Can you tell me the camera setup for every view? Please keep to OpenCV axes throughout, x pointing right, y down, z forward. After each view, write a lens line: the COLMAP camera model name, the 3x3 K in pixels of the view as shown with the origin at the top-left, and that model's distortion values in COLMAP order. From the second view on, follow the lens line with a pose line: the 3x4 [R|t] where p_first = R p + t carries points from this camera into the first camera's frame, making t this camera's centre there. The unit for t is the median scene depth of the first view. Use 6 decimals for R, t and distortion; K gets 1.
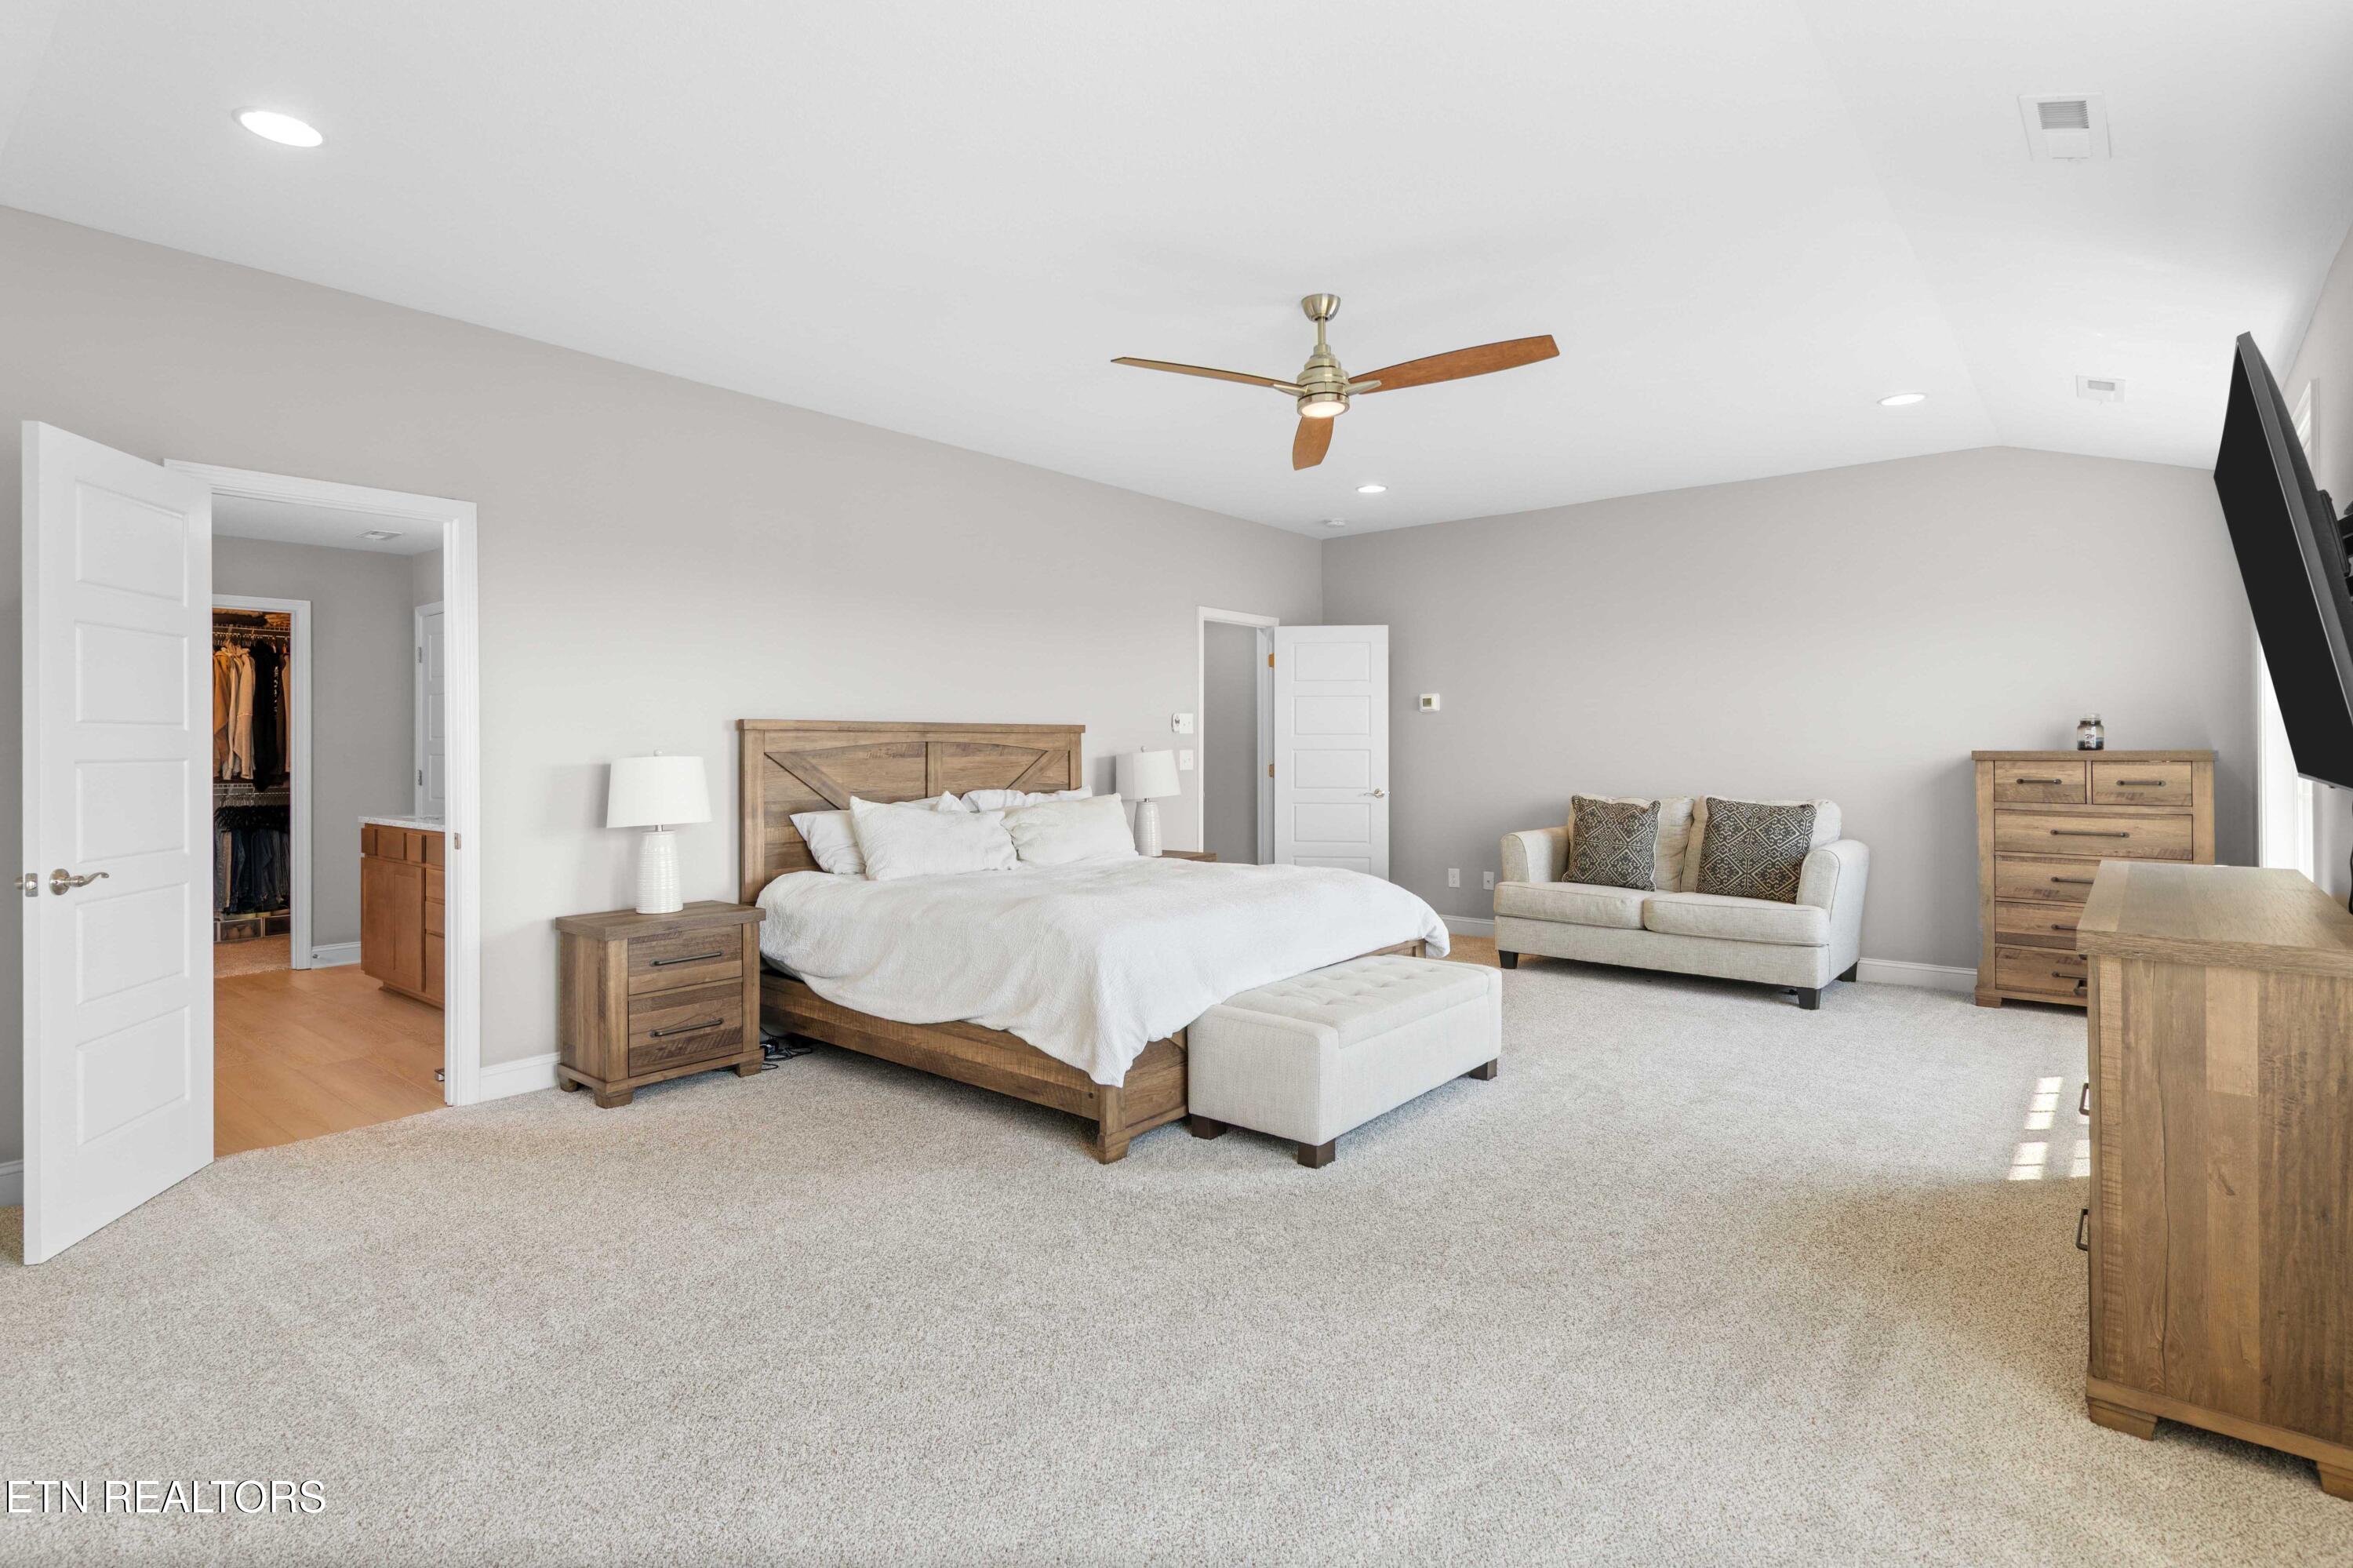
lens RADIAL K [[1176.0, 0, 1176.3], [0, 1176.0, 753.6], [0, 0, 1]] dist [0.000294, -0.000014]
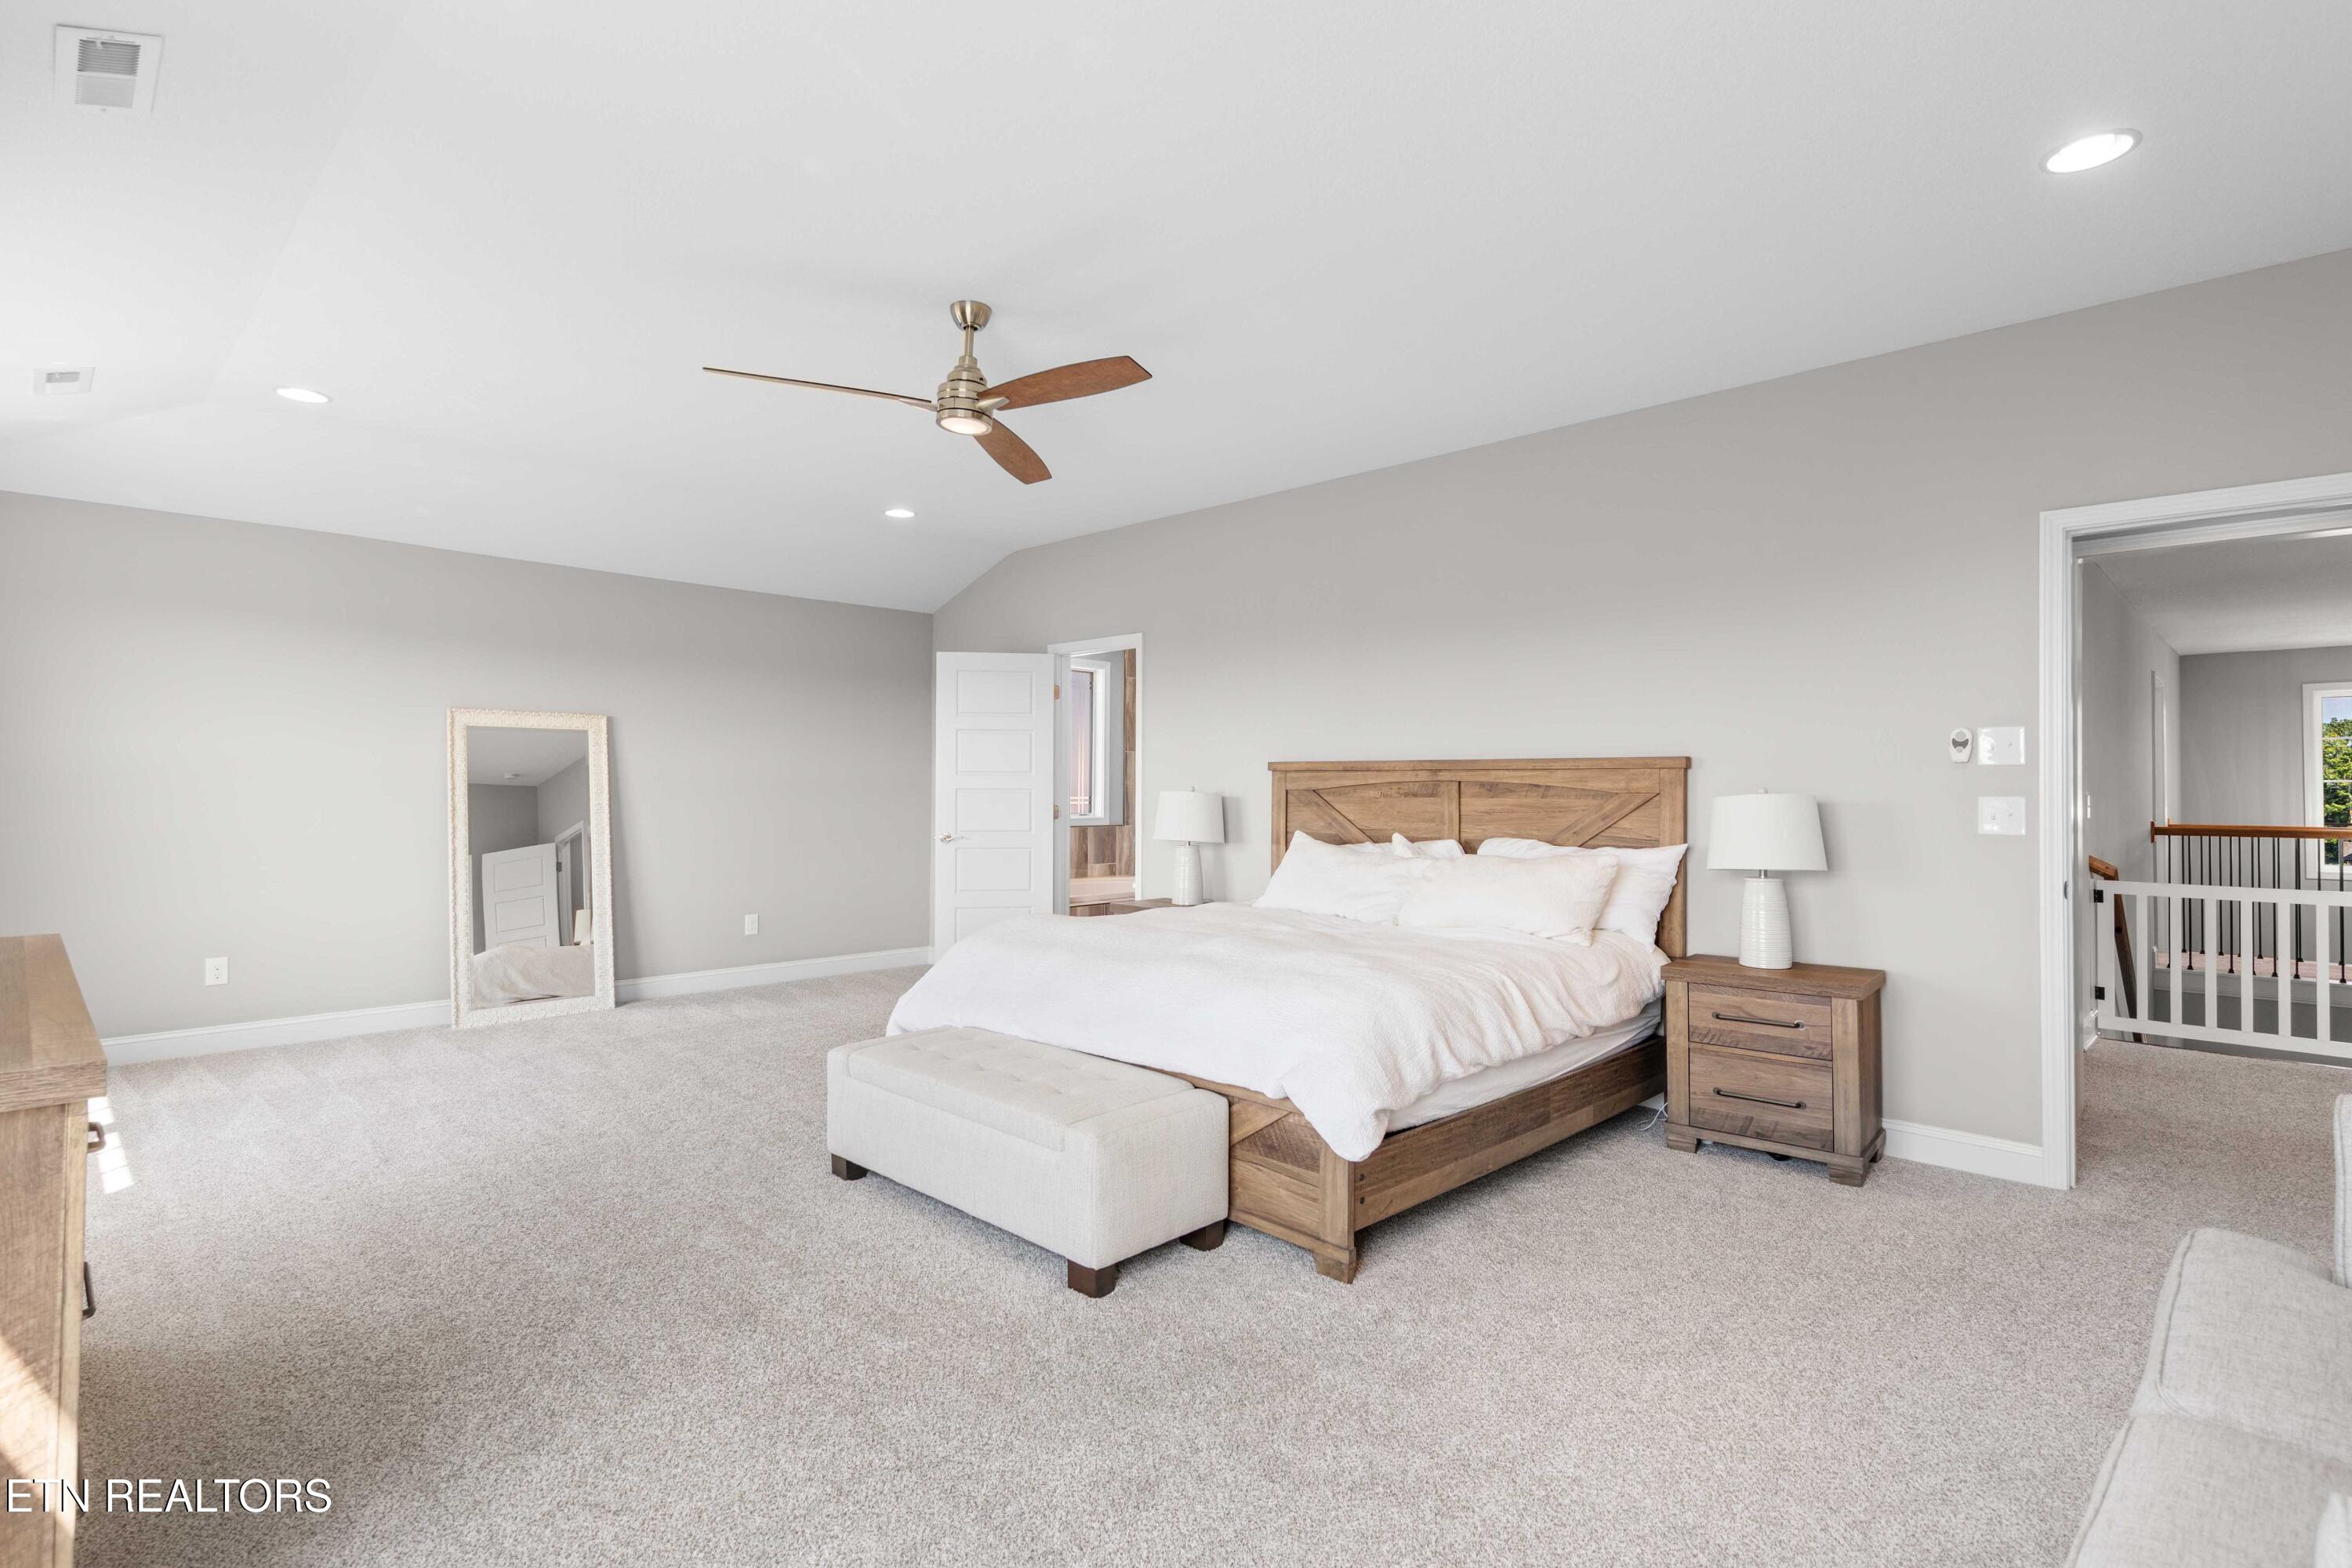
lens RADIAL K [[1134.4, 0, 1176.0], [0, 1134.4, 784.0], [0, 0, 1]] dist [-0.000314, -0.000024]
pose [[-0.100475, -0.001622, -0.994938, 0.723253], [-0.014424, 0.999896, -0.000174, -0.004511], [0.994835, 0.014334, -0.100488, 0.910553]]
